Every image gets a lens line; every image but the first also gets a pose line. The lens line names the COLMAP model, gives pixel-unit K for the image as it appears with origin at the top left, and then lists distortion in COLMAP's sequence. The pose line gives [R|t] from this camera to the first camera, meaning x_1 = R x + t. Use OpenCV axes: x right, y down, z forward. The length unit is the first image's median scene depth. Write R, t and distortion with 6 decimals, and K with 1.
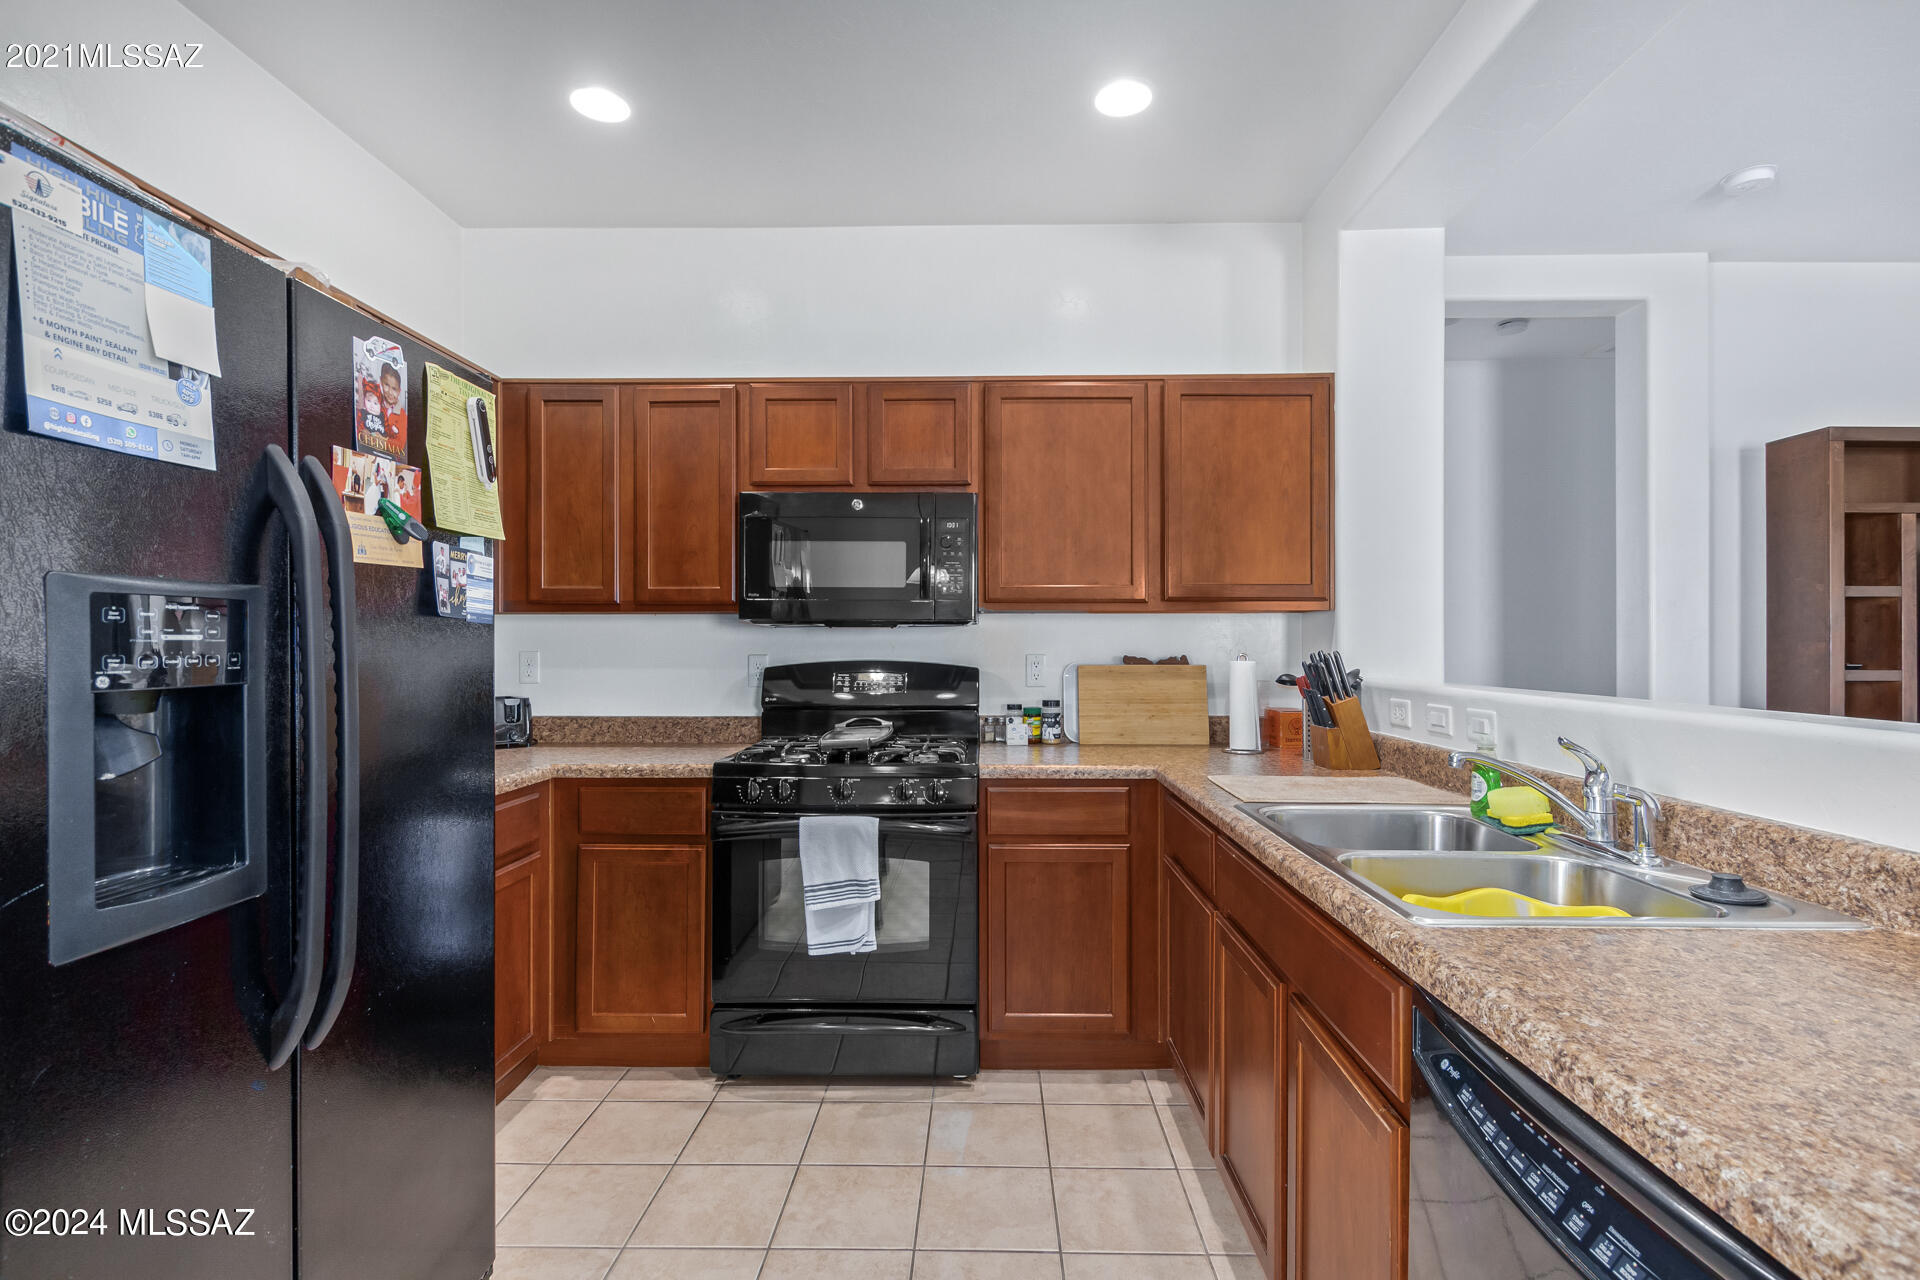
lens RADIAL K [[903.3, 0, 970.3], [0, 903.3, 640.4], [0, 0, 1]] dist [0.009673, -0.004574]
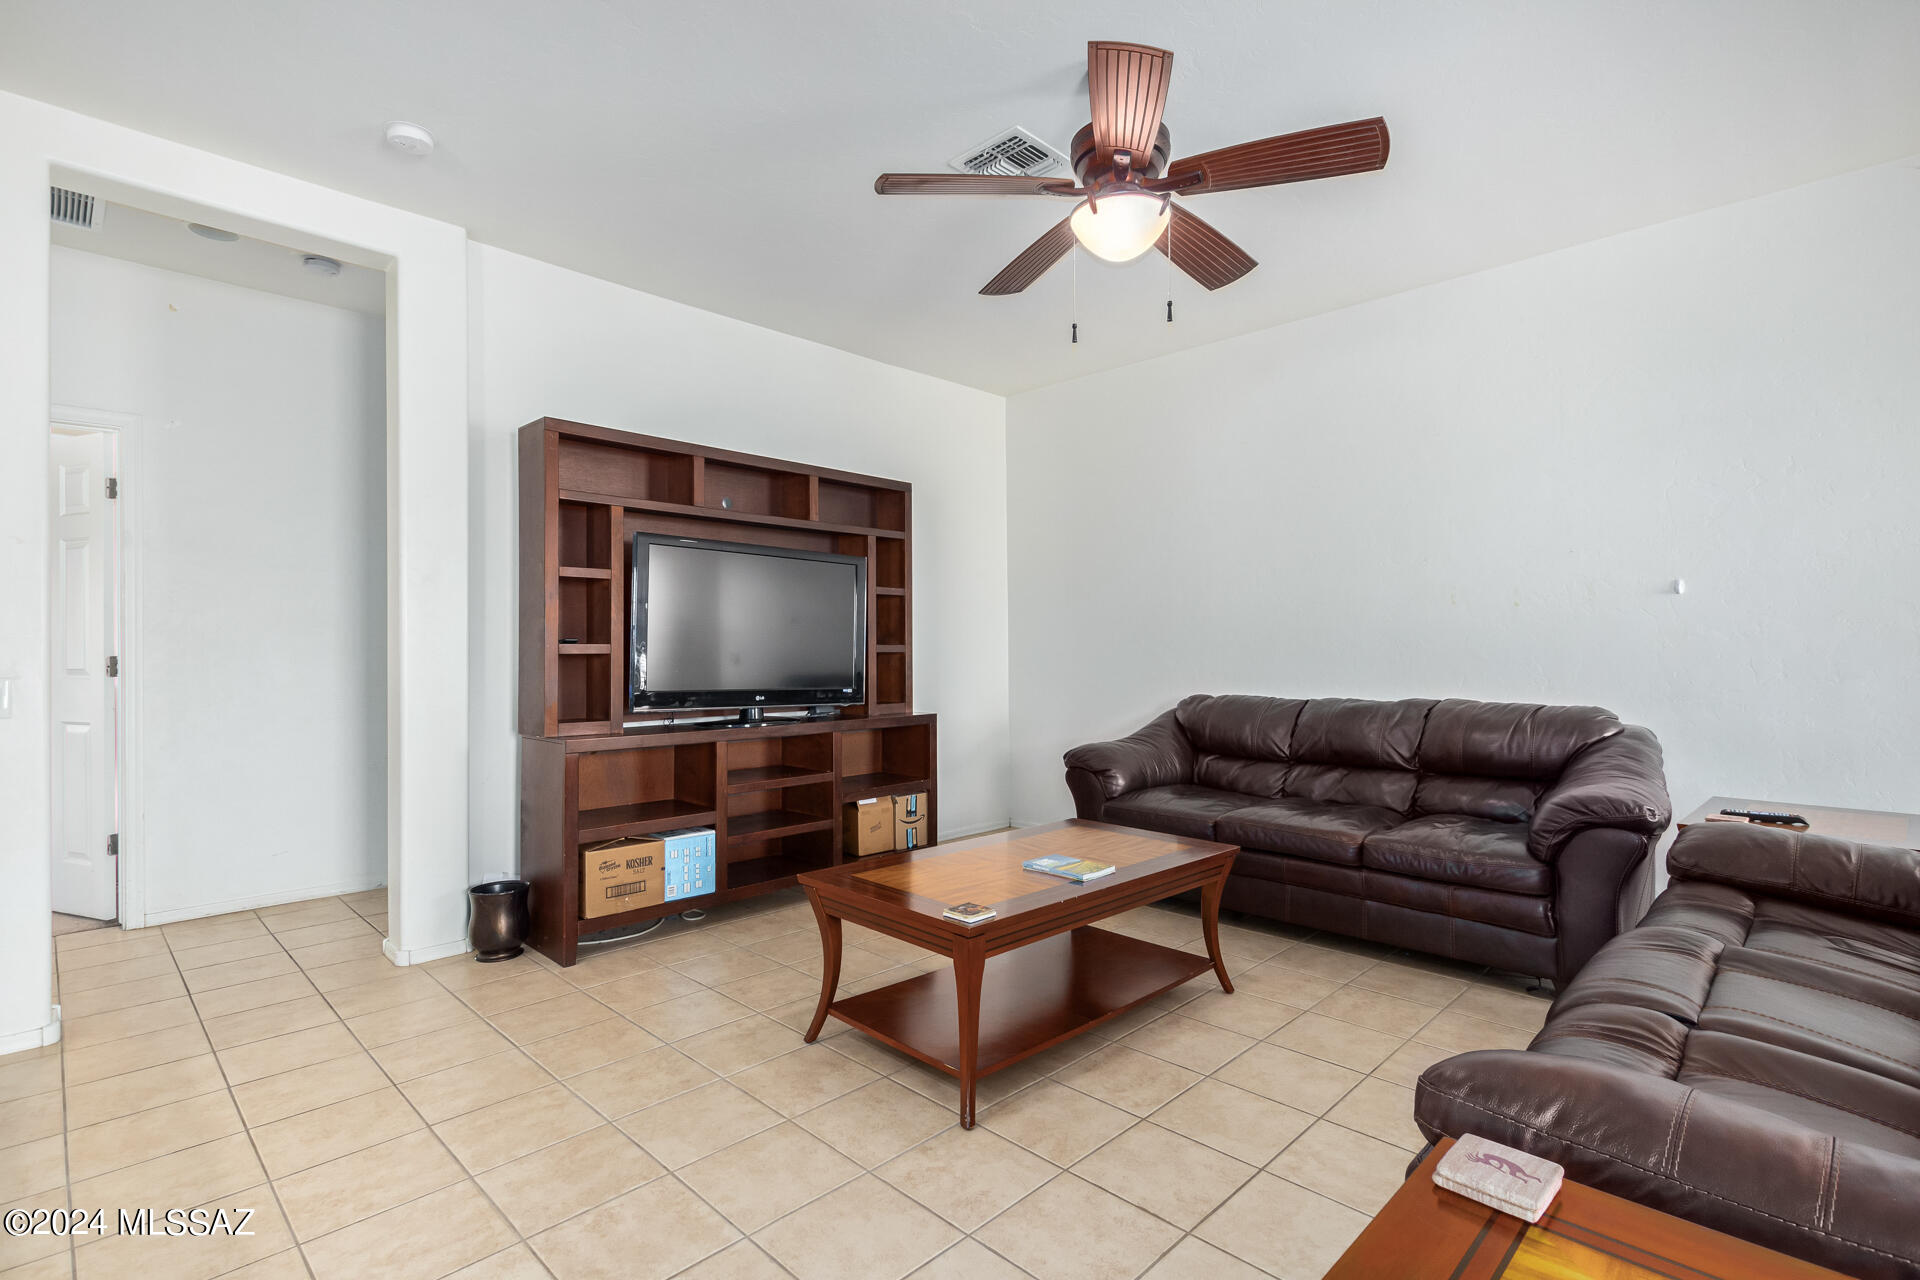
lens RADIAL K [[903.3, 0, 958.3], [0, 903.3, 649.9], [0, 0, 1]] dist [0.009673, -0.004574]
pose [[0.692694, -0.004731, 0.721216, 0.702255], [-0.001305, 0.999969, 0.007814, 0.042655], [-0.721230, -0.006354, 0.692666, -0.128571]]
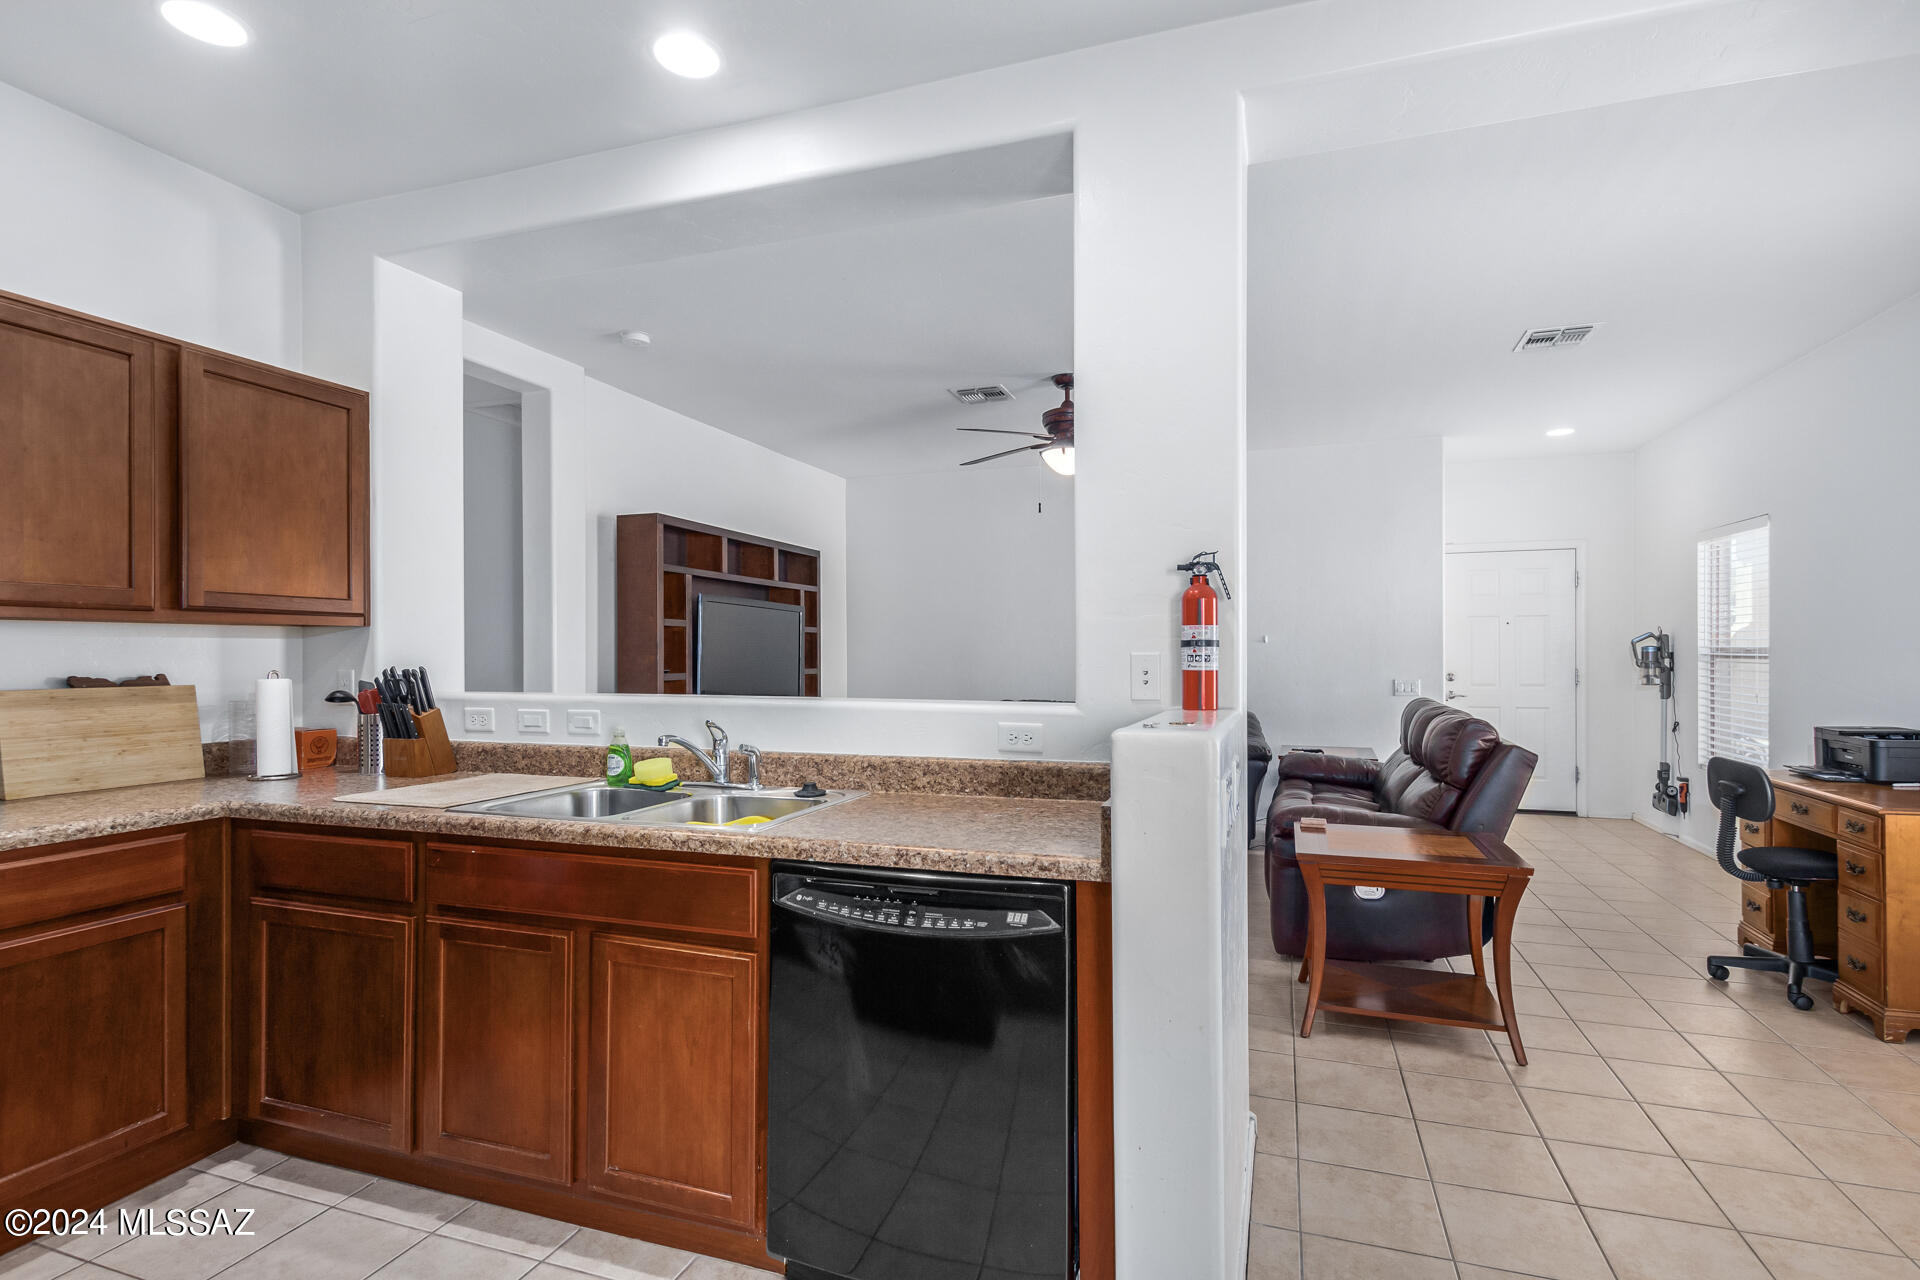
lens RADIAL K [[903.3, 0, 970.1], [0, 903.3, 649.5], [0, 0, 1]] dist [0.009673, -0.004574]
pose [[0.308290, 0.002425, 0.951289, -0.446632], [-0.002576, 0.999995, -0.001714, -0.009078], [-0.951289, -0.001922, 0.308295, 0.053280]]
